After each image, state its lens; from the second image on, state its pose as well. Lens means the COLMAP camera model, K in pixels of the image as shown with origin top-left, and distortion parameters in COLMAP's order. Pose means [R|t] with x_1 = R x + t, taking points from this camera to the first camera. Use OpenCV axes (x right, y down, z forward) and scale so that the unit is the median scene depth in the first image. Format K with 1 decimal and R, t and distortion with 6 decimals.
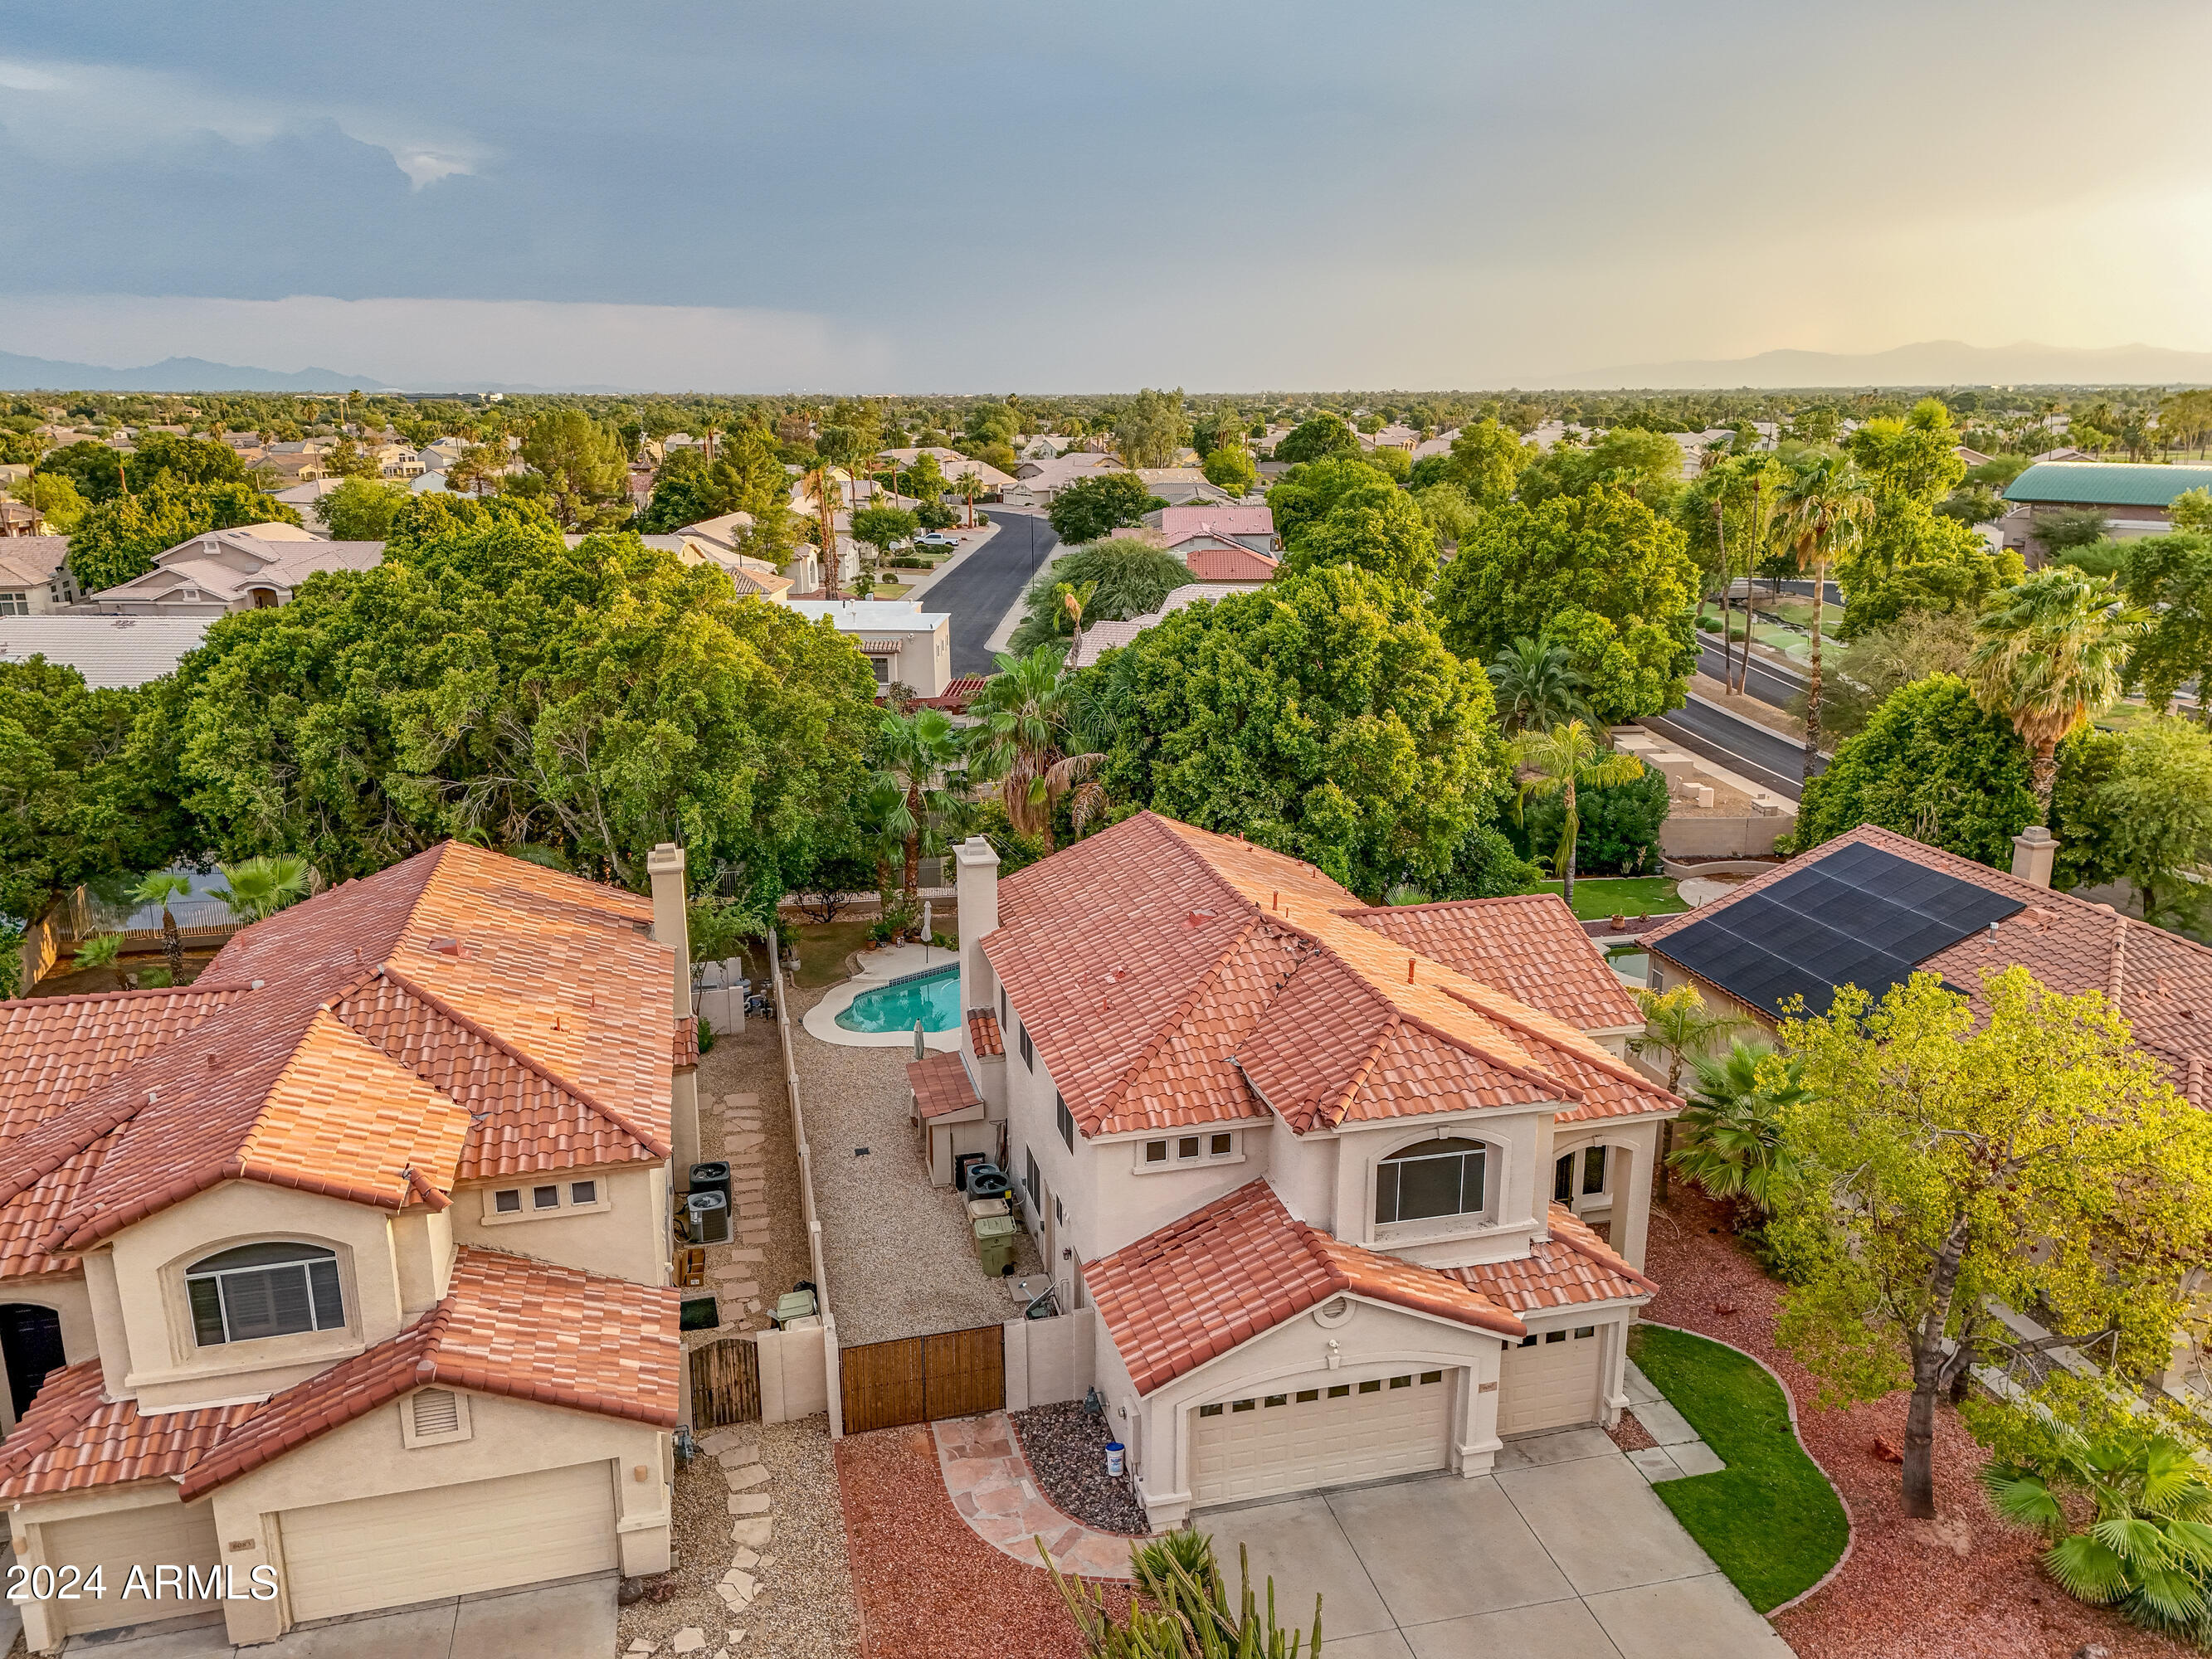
lens RADIAL K [[1615.9, 0, 1055.0], [0, 1615.9, 827.5], [0, 0, 1]] dist [0.059815, -0.052821]
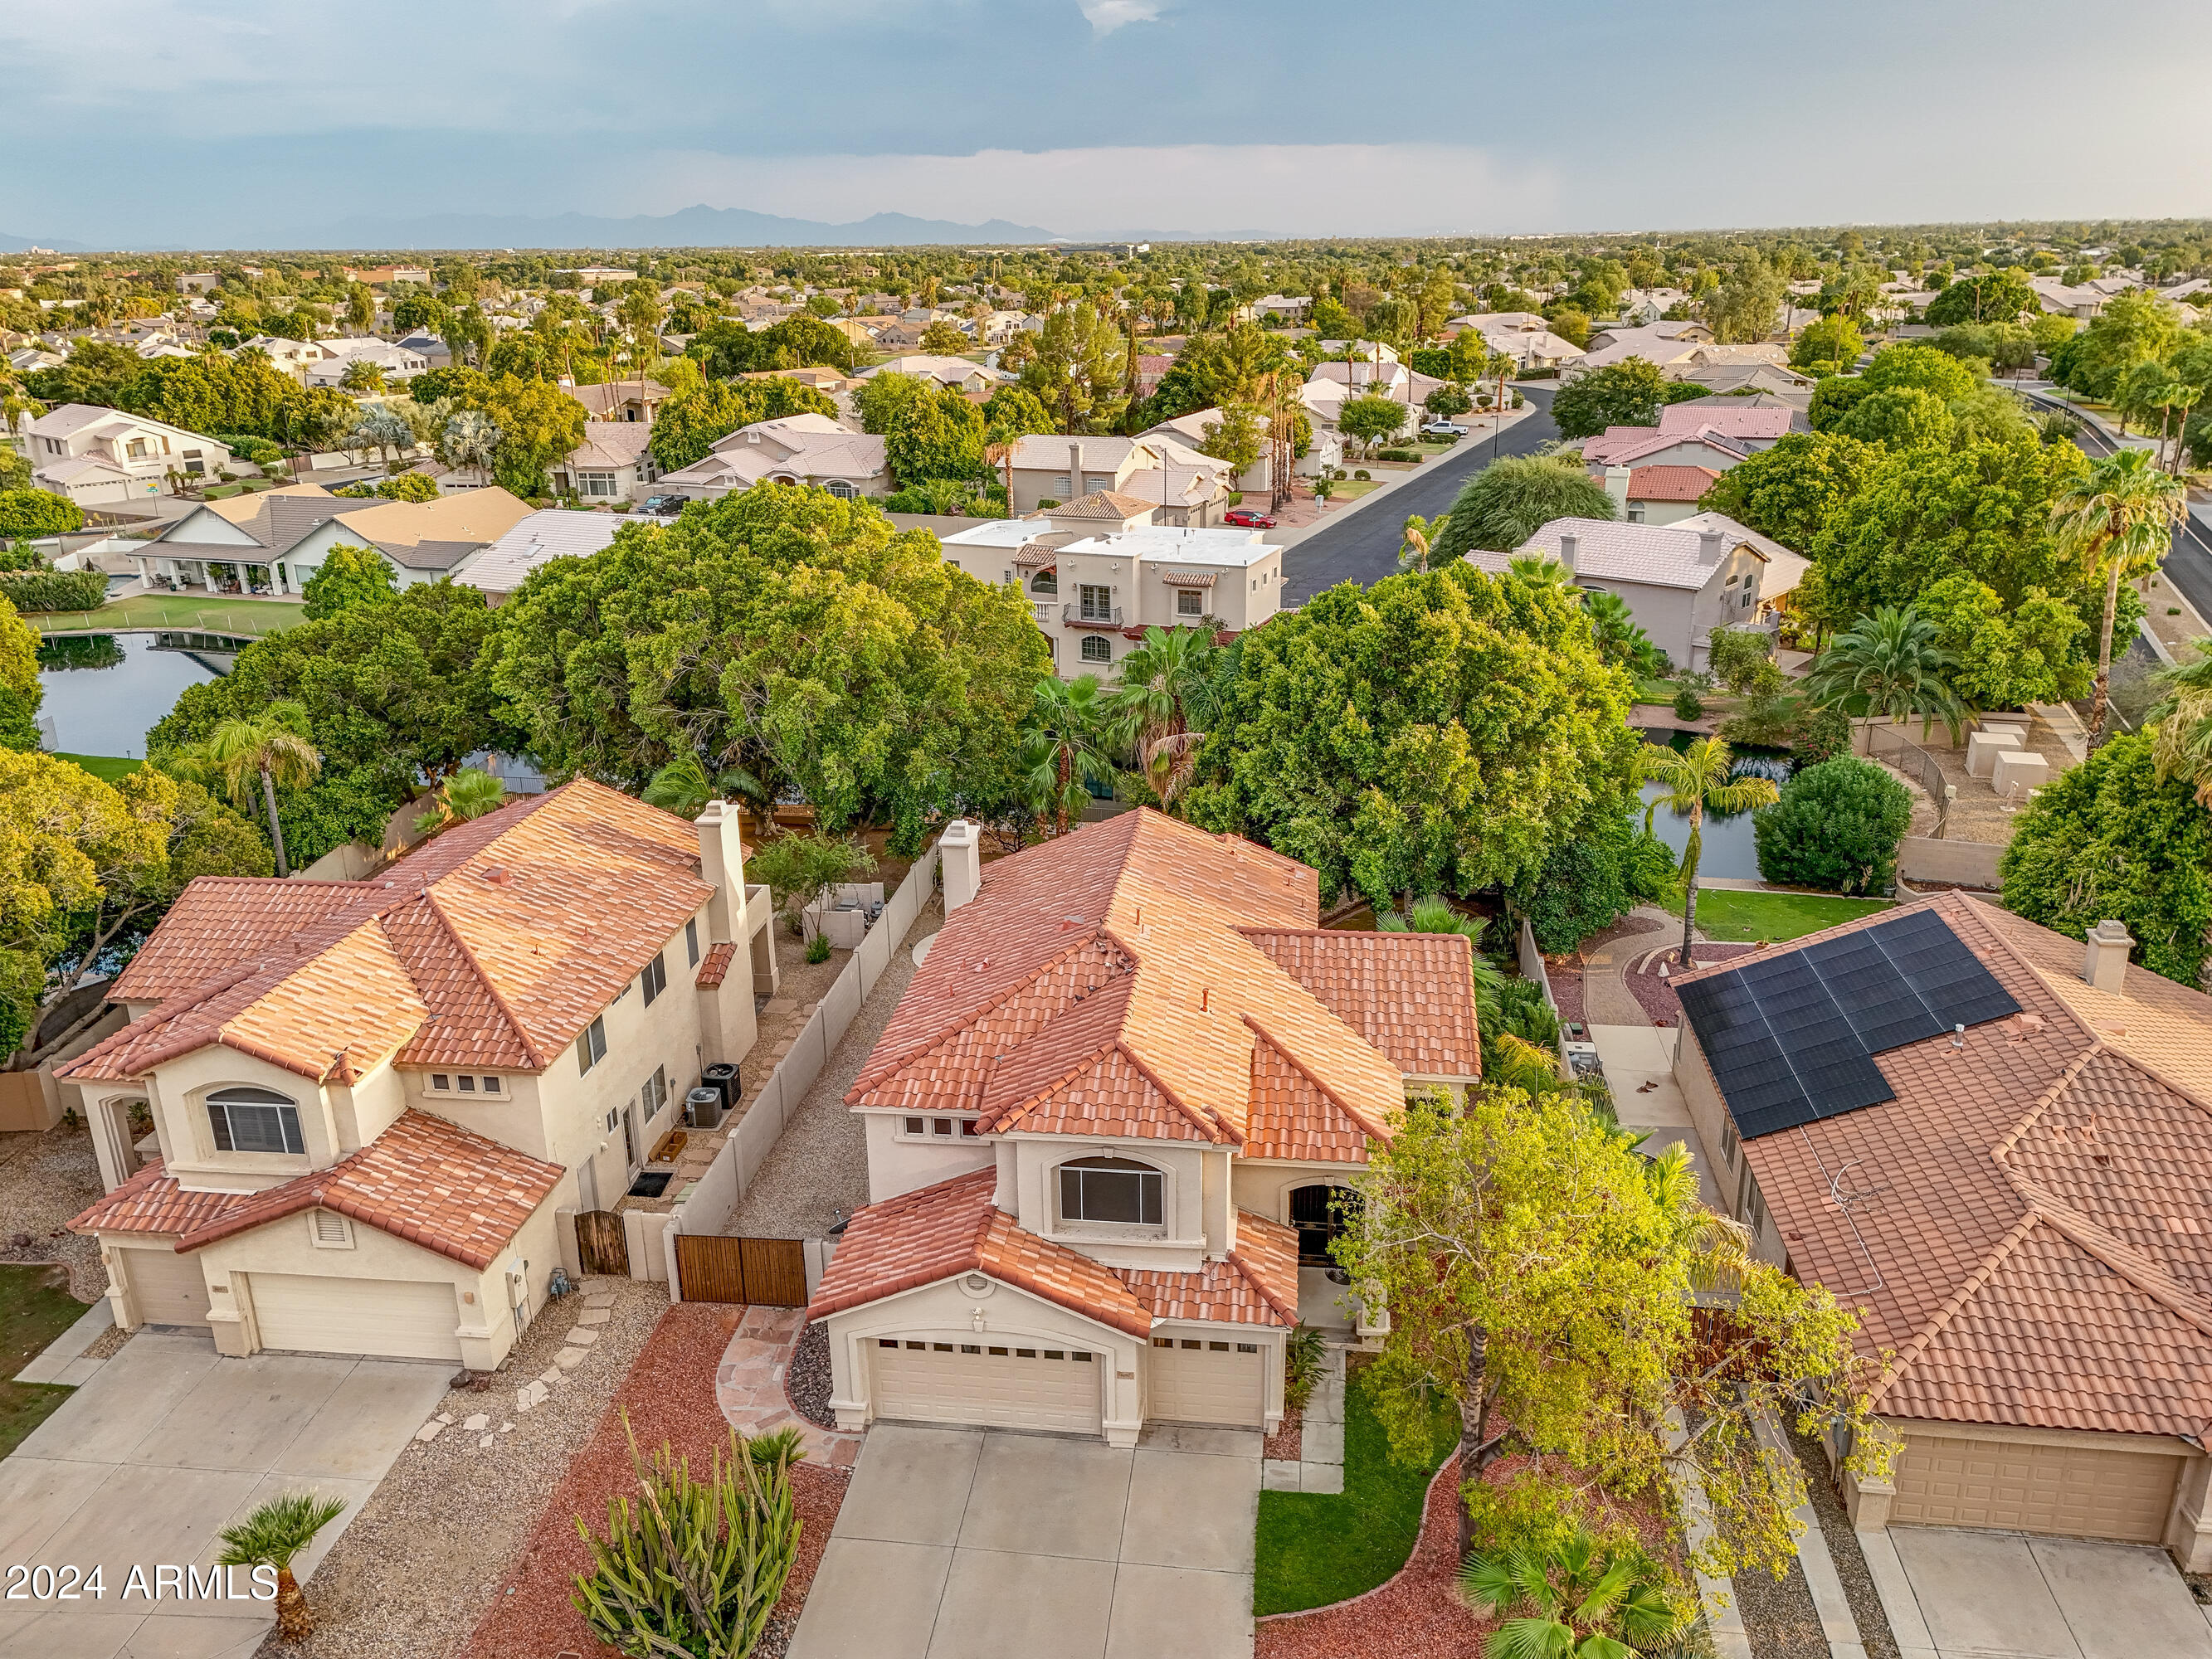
lens RADIAL K [[1615.9, 0, 1055.0], [0, 1615.9, 827.5], [0, 0, 1]] dist [0.059815, -0.052821]
pose [[0.933298, 0.107462, -0.342646, 0.329159], [-0.078219, 0.992098, 0.098094, -0.086504], [0.350480, -0.064749, 0.934329, -0.038604]]
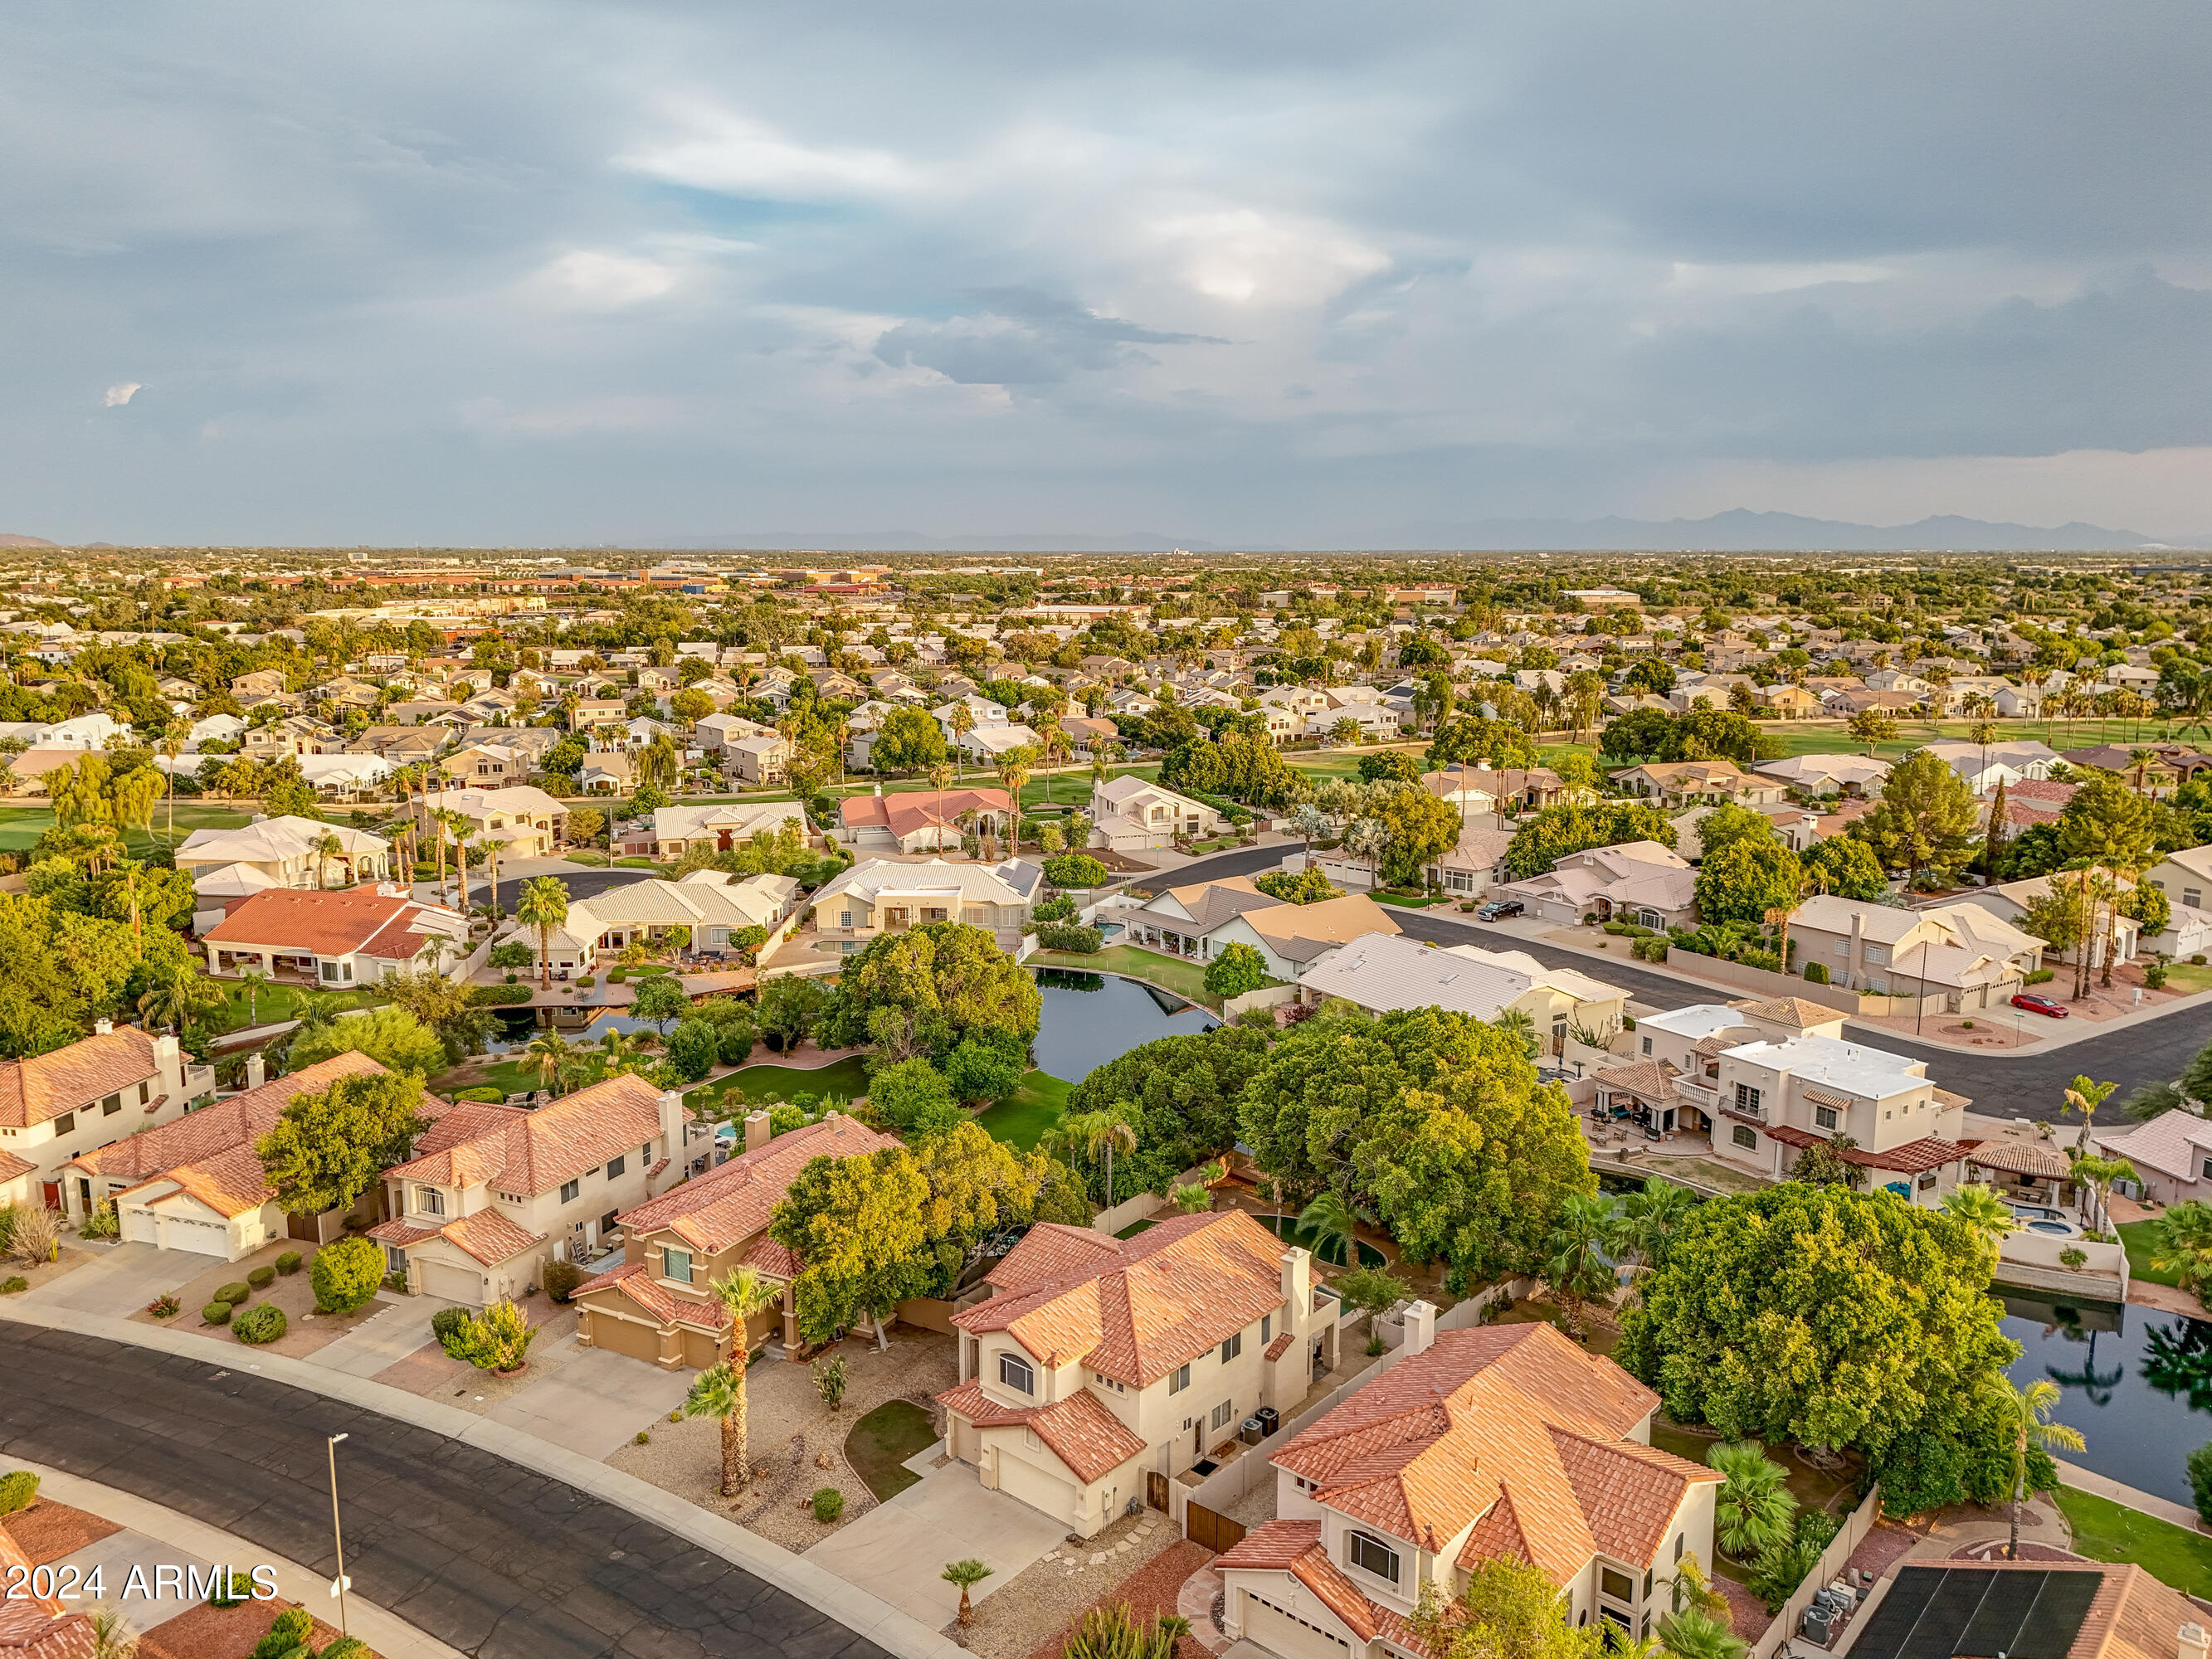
lens RADIAL K [[1520.8, 0, 1097.6], [0, 1520.8, 842.3], [0, 0, 1]] dist [0.094168, -0.159322]
pose [[0.588693, 0.136282, -0.796786, 0.868813], [-0.206719, 0.978292, 0.014595, -0.373977], [0.781478, 0.156119, 0.604085, -0.364213]]
